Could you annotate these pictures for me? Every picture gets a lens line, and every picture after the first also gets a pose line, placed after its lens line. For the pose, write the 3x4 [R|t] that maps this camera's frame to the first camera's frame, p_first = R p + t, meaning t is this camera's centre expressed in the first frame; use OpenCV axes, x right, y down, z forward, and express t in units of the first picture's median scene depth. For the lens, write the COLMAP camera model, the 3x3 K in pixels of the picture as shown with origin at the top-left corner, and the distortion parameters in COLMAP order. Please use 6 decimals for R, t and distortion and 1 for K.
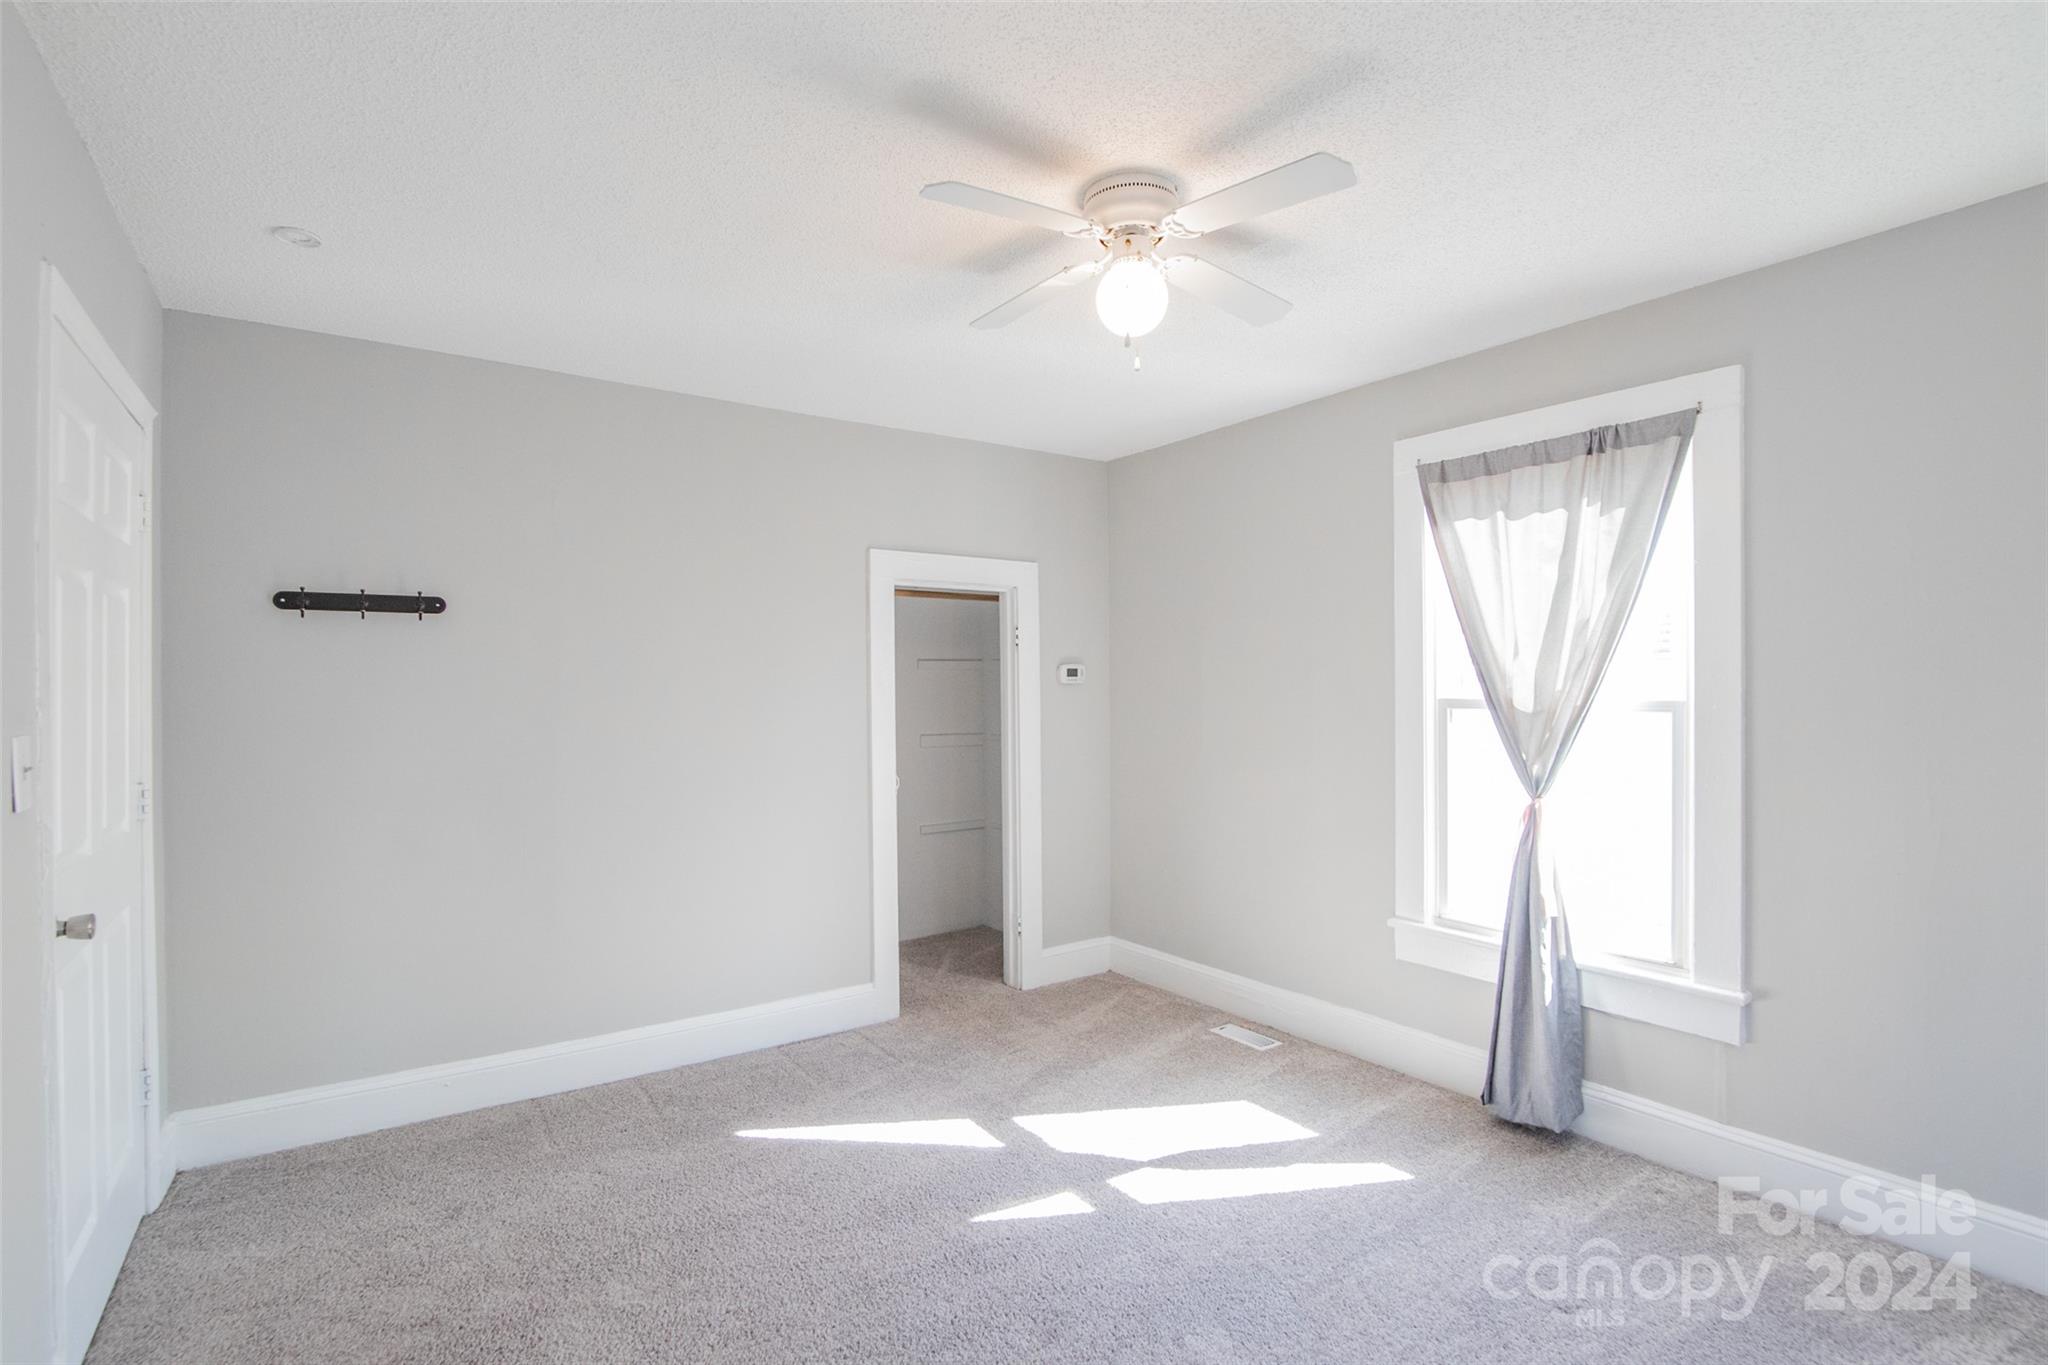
lens RADIAL K [[957.9, 0, 1019.9], [0, 957.9, 685.0], [0, 0, 1]] dist [-0.038875, 0.009252]
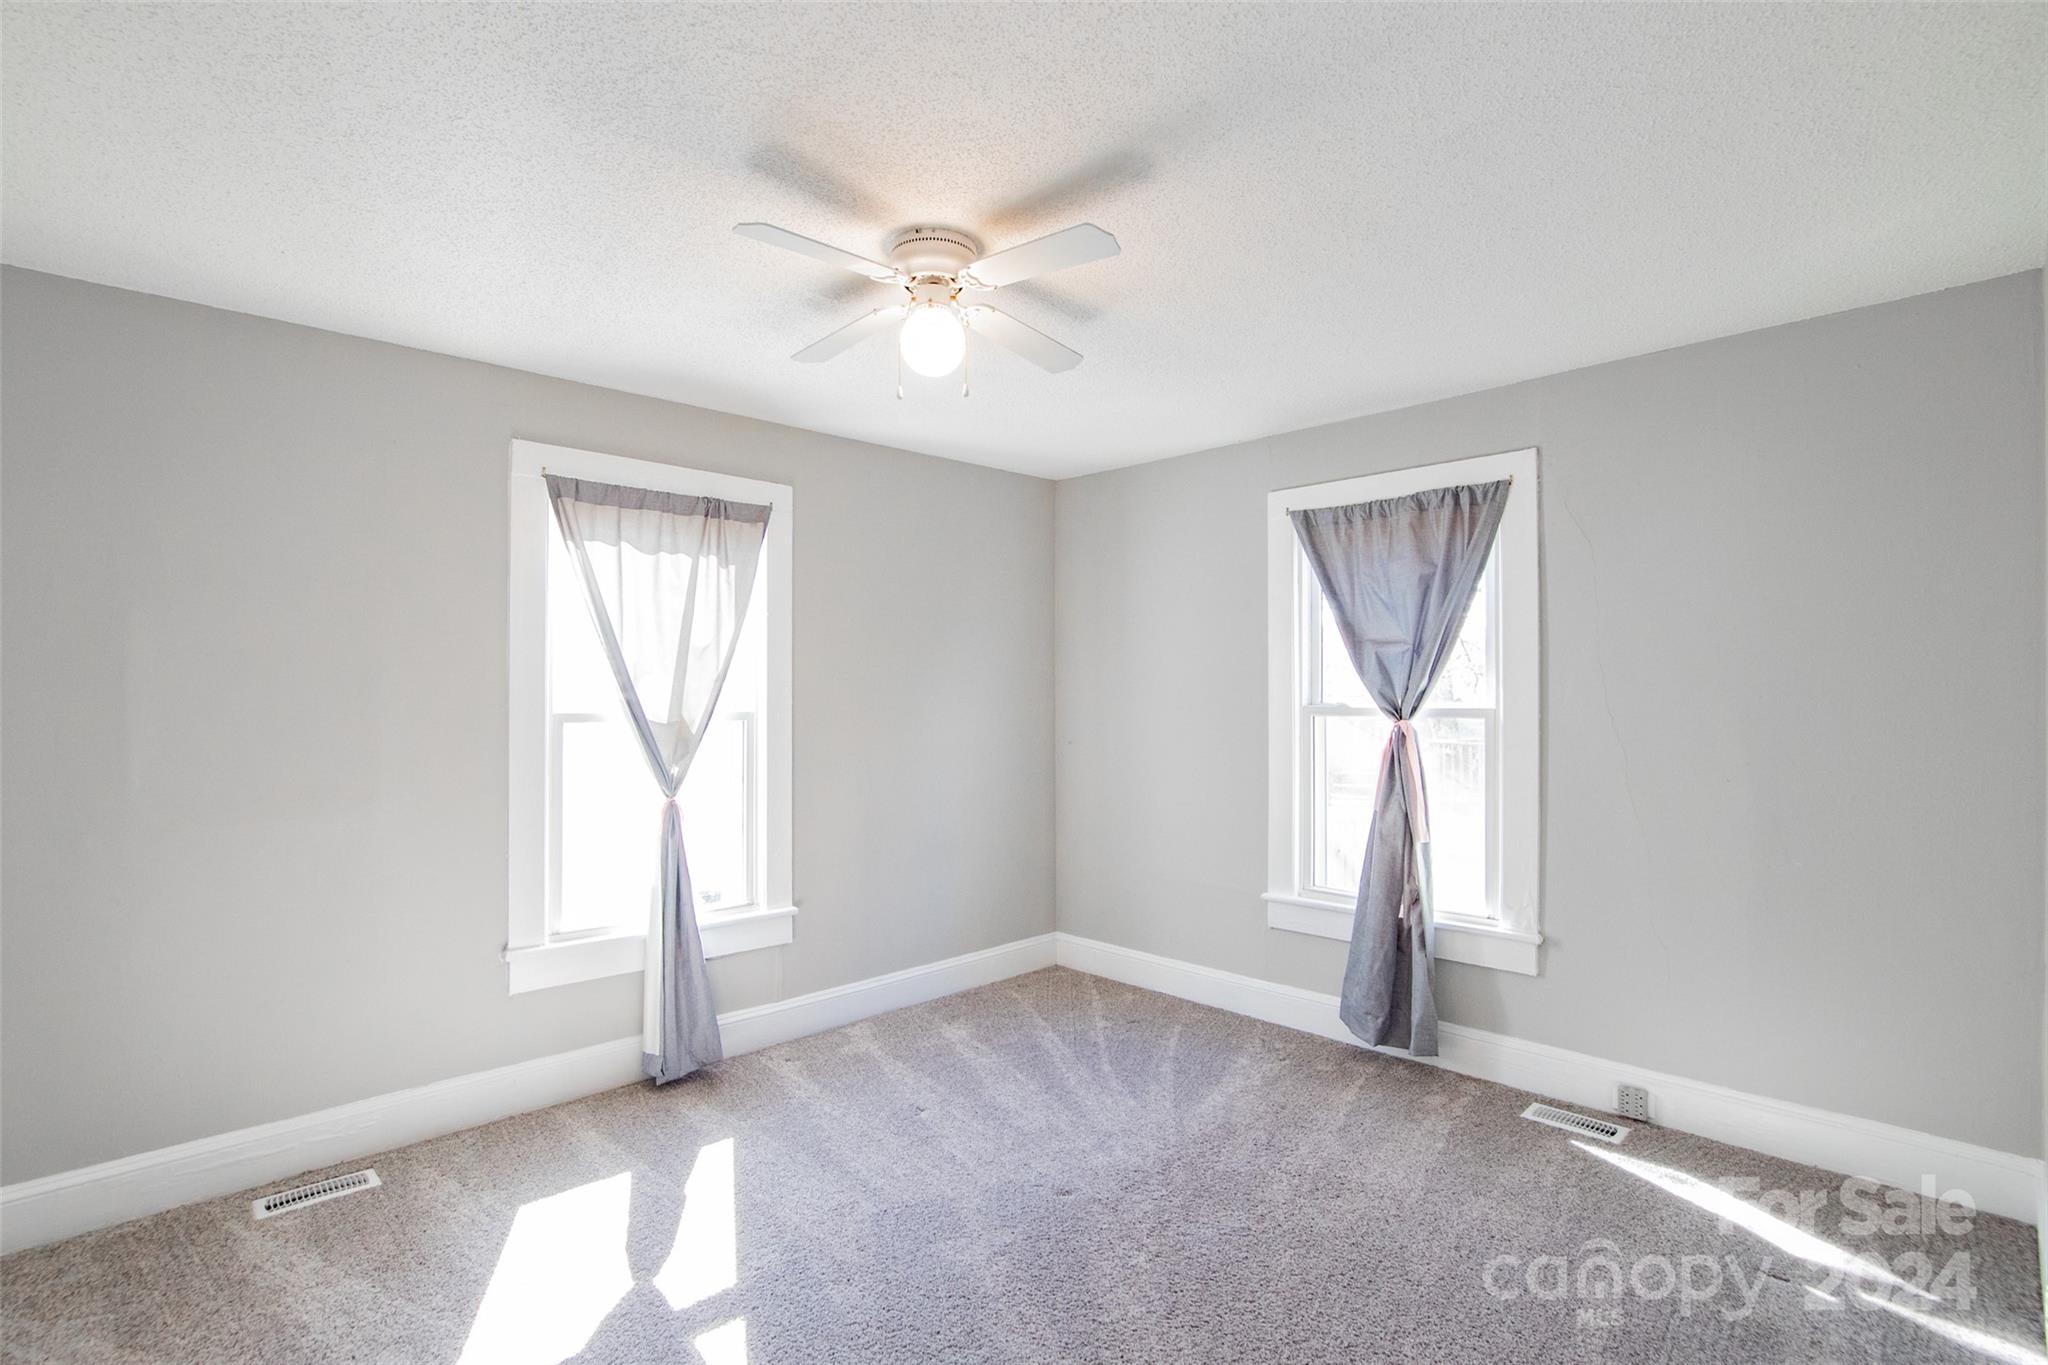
lens RADIAL K [[957.9, 0, 1019.9], [0, 957.9, 685.0], [0, 0, 1]] dist [-0.038875, 0.009252]
pose [[-0.153383, 0.015856, 0.988040, -0.702731], [-0.003352, 0.999857, -0.016566, -0.000446], [-0.988161, -0.005853, -0.153308, 0.773157]]
